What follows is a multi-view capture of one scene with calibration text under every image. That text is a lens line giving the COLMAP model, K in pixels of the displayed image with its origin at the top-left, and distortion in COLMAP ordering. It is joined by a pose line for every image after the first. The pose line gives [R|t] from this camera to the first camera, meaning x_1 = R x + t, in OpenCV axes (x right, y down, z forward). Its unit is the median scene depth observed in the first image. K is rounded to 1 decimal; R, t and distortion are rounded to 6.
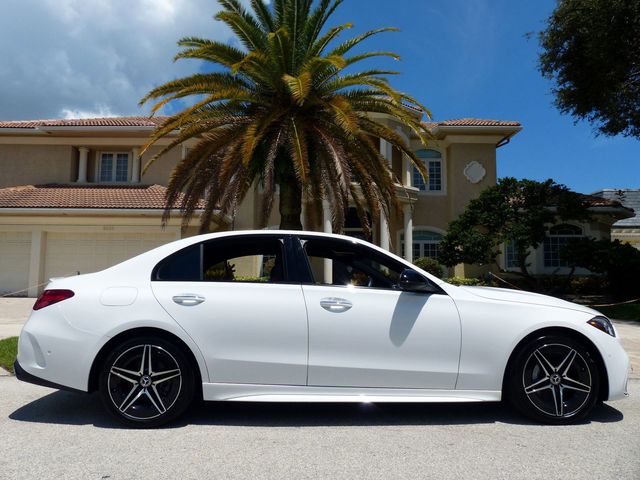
lens RADIAL K [[477.0, 0, 317.7], [0, 477.0, 241.3], [0, 0, 1]] dist [-0.025743, 0.007126]
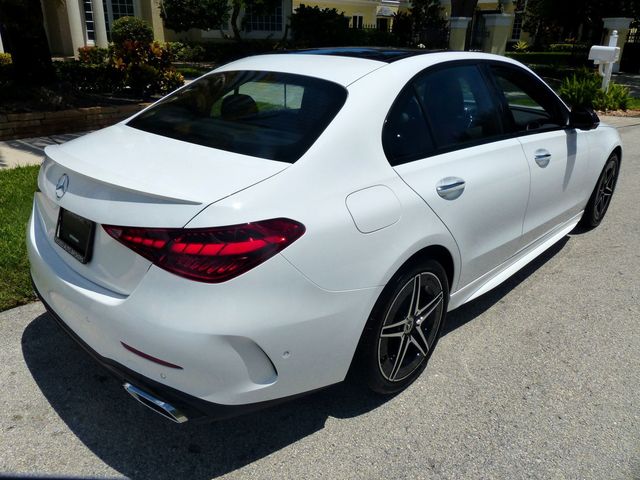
lens RADIAL K [[478.0, 0, 319.1], [0, 478.0, 231.7], [0, 0, 1]] dist [-0.022234, 0.012427]
pose [[0.721178, -0.253684, 0.644629, -0.230701], [-0.076077, 0.895906, 0.437682, -0.023783], [-0.688560, -0.364688, 0.626808, 0.204065]]
